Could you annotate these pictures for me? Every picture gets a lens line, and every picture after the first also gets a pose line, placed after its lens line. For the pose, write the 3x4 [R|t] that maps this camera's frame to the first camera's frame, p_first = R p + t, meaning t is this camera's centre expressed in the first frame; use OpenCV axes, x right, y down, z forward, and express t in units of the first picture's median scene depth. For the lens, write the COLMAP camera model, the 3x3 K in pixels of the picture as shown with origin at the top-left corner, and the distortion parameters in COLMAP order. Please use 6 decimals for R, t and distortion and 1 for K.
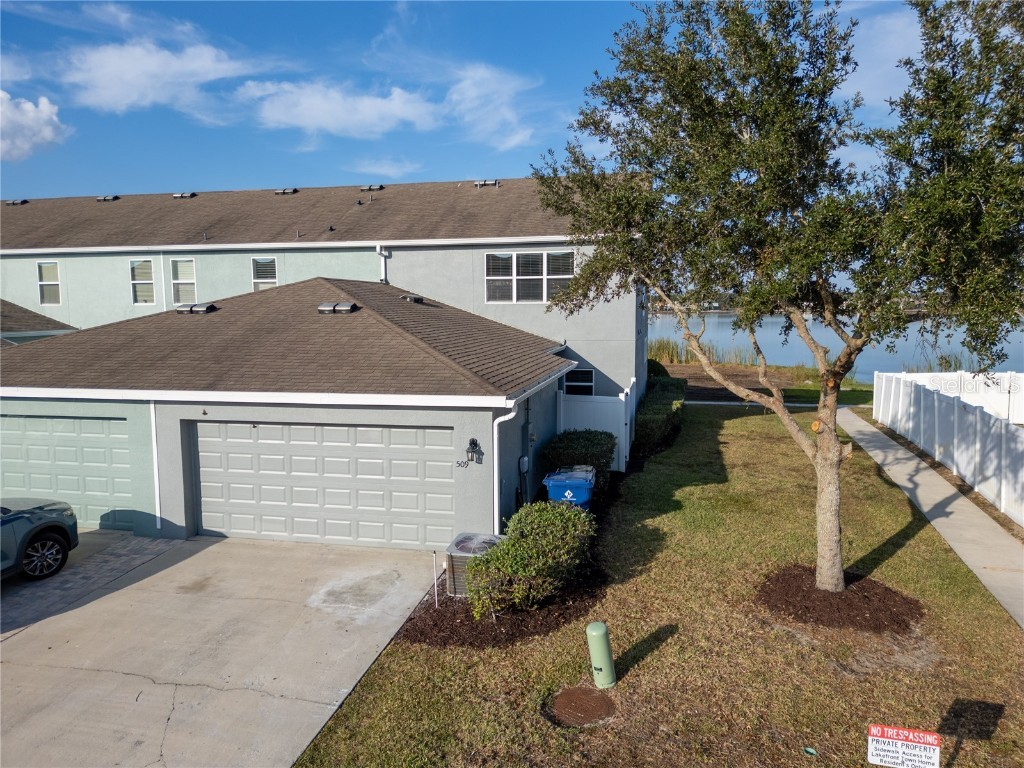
lens RADIAL K [[719.5, 0, 511.2], [0, 719.5, 387.8], [0, 0, 1]] dist [0.059855, -0.053723]
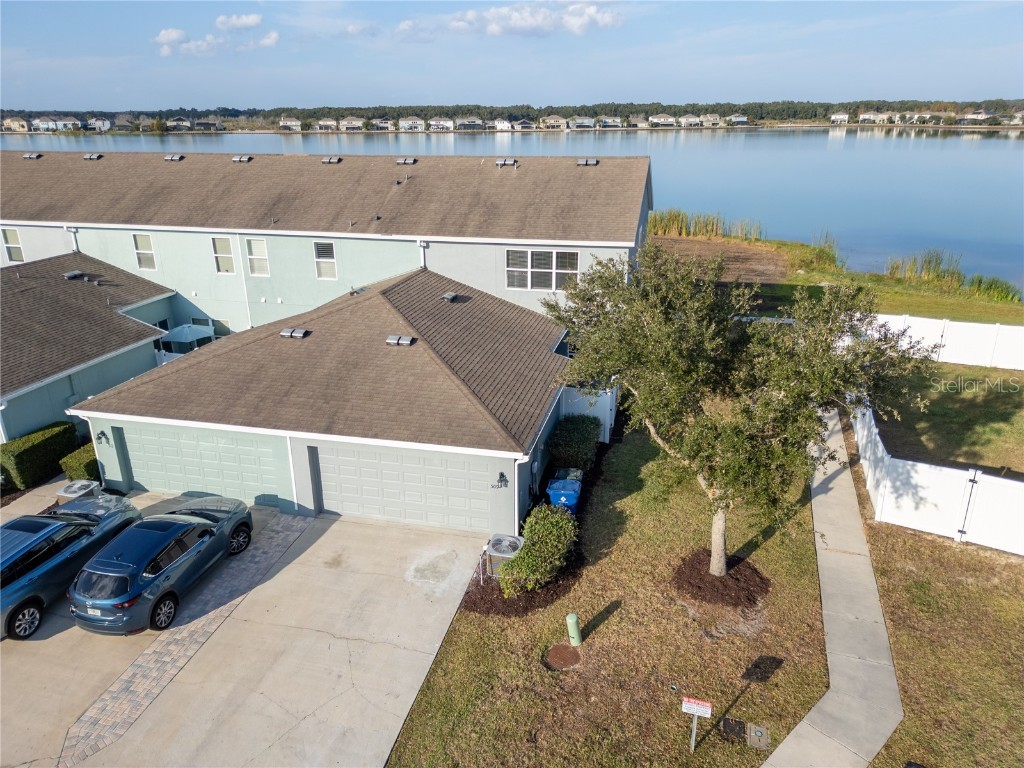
lens RADIAL K [[719.5, 0, 511.8], [0, 719.5, 384.2], [0, 0, 1]] dist [0.059855, -0.053723]
pose [[0.999820, 0.006646, -0.017789, -0.004709], [-0.002153, 0.970385, 0.241555, -0.498887], [0.018868, -0.241473, 0.970224, -0.471465]]
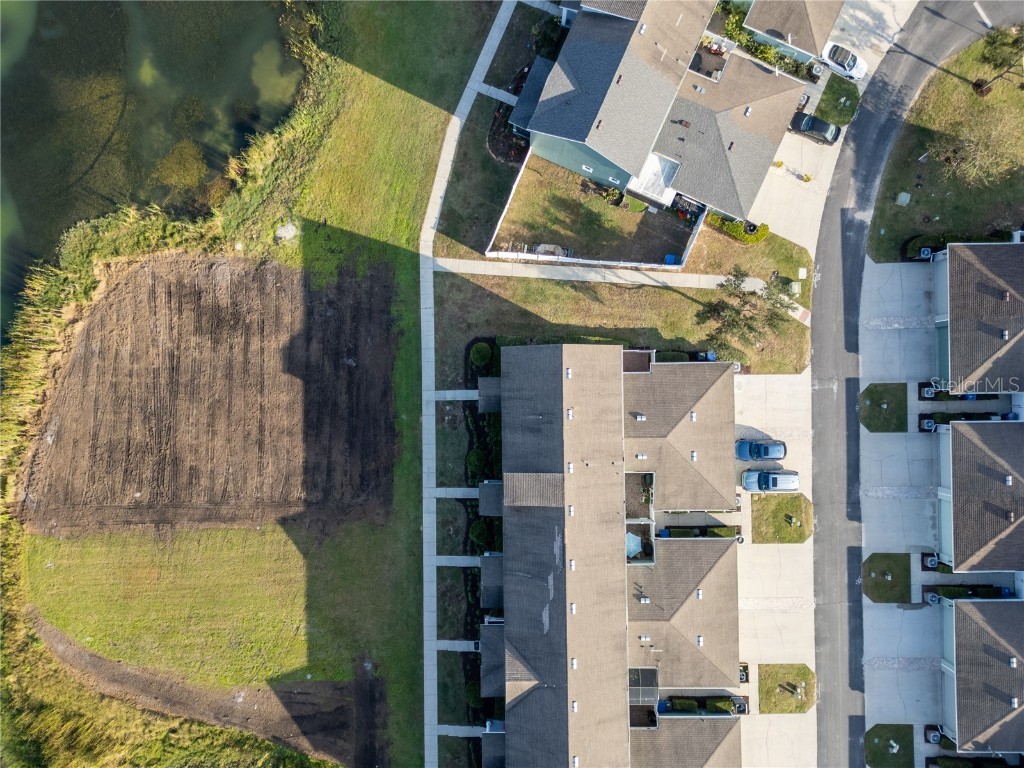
lens RADIAL K [[719.5, 0, 516.5], [0, 719.5, 381.2], [0, 0, 1]] dist [0.059855, -0.053723]
pose [[-0.234773, -0.971846, 0.019897, 0.146699], [0.120071, -0.008682, 0.992727, -5.828720], [-0.964606, 0.235455, 0.118729, 1.974678]]
